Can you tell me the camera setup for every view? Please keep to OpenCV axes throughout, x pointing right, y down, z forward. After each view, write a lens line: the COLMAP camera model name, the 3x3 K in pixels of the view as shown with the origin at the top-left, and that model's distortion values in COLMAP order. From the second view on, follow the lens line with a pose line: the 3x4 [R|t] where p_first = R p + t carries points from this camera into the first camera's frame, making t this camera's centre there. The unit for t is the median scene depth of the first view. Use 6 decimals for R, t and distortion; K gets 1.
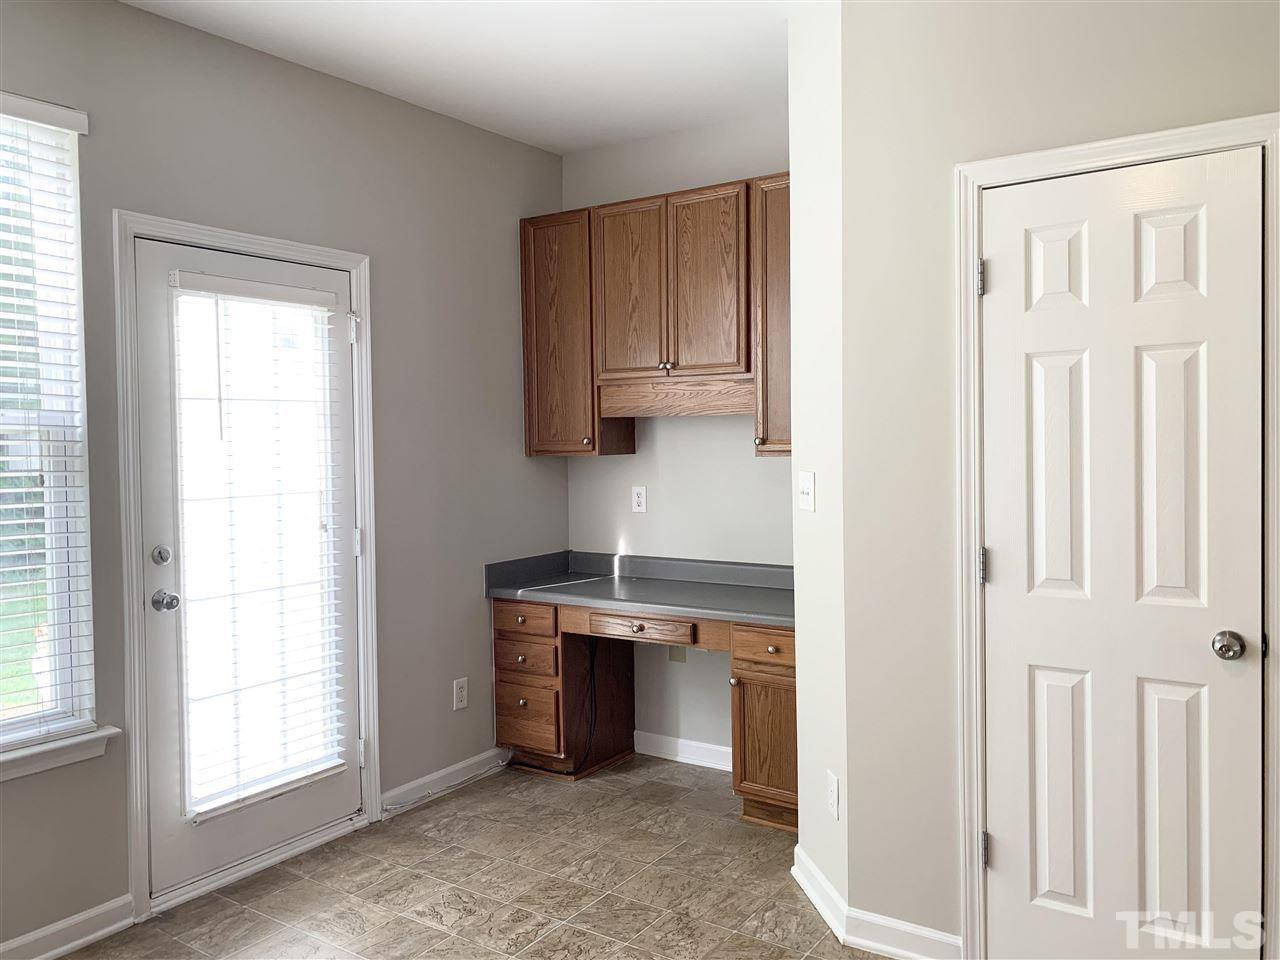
lens RADIAL K [[982.4, 0, 645.1], [0, 982.4, 472.5], [0, 0, 1]] dist [0.055933, -0.069411]
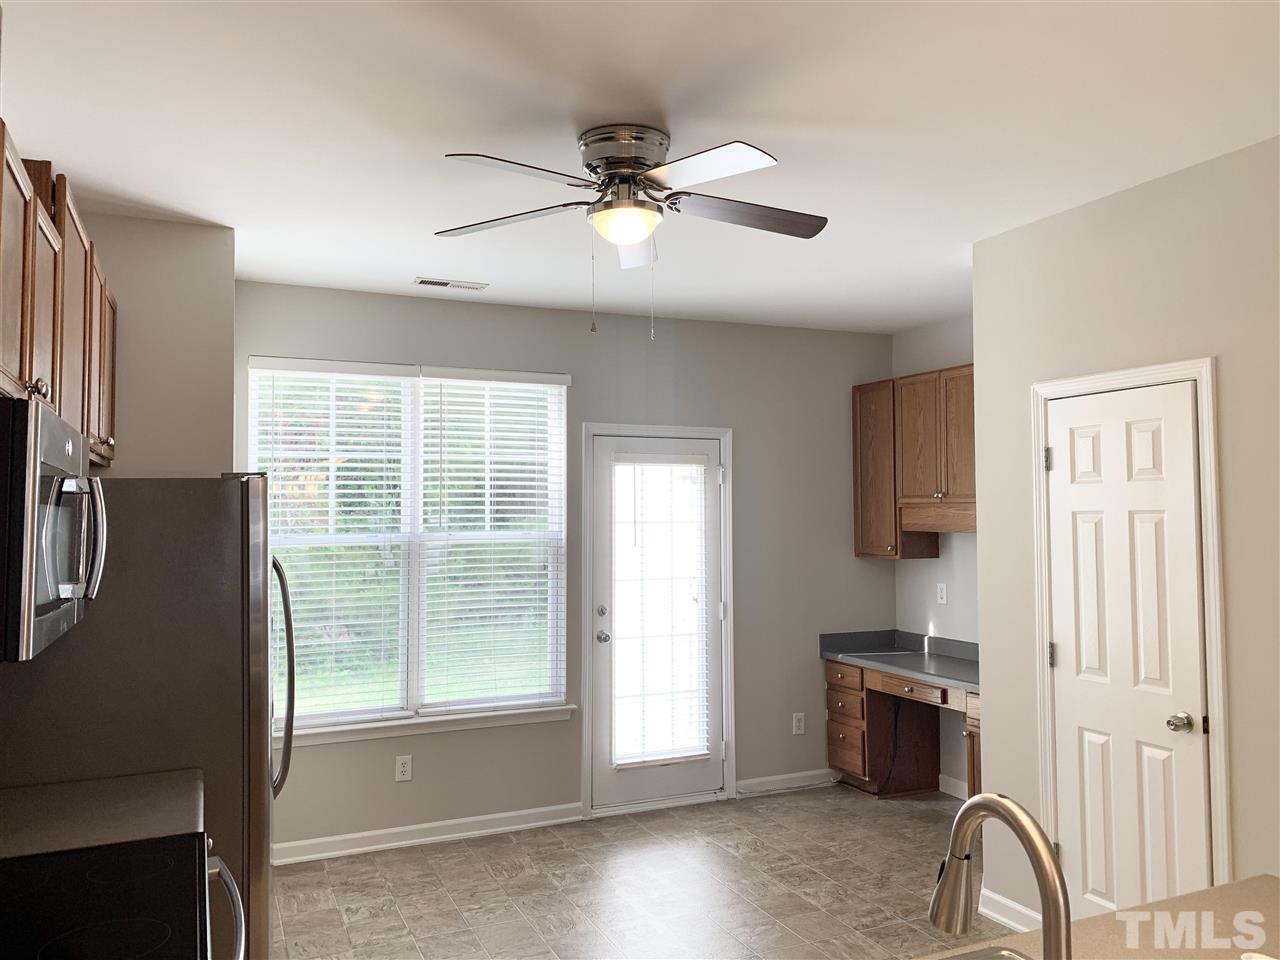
lens RADIAL K [[982.4, 0, 630.4], [0, 982.4, 477.7], [0, 0, 1]] dist [0.055933, -0.069411]
pose [[0.850536, -0.007851, -0.525859, 0.410174], [-0.027689, 0.997833, -0.059682, -0.043826], [0.525188, 0.065322, 0.848476, -0.411052]]
